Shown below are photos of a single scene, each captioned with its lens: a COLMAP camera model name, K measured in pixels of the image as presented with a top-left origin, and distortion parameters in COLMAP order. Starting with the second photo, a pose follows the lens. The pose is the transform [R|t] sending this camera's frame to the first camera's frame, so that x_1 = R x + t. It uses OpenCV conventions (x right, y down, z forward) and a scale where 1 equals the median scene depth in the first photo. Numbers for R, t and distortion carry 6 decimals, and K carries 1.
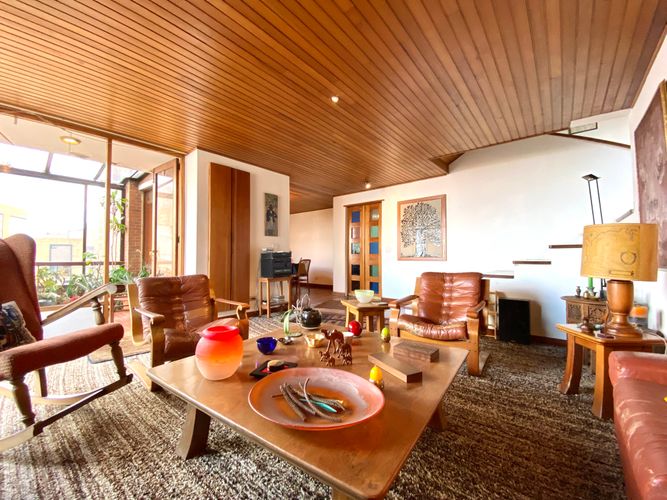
lens RADIAL K [[273.4, 0, 332.0], [0, 273.4, 251.1], [0, 0, 1]] dist [0.008146, -0.014050]
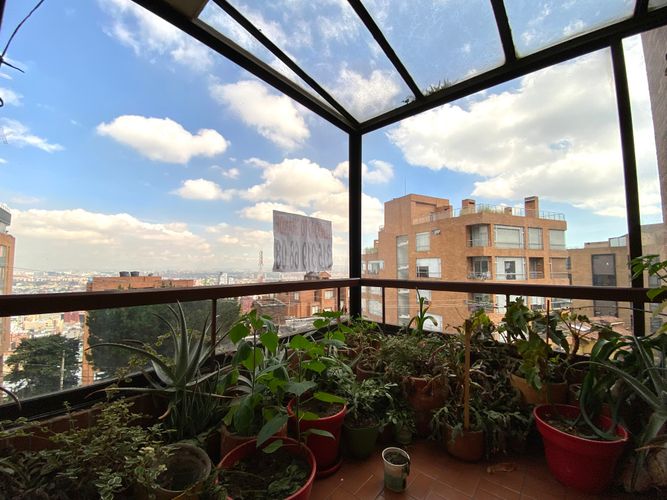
lens RADIAL K [[273.4, 0, 332.0], [0, 273.4, 251.1], [0, 0, 1]] dist [0.008146, -0.014050]
pose [[-0.002509, -0.062561, -0.998038, -0.627474], [0.022509, 0.997785, -0.062602, 0.011096], [0.999743, -0.022622, -0.001095, 0.685274]]
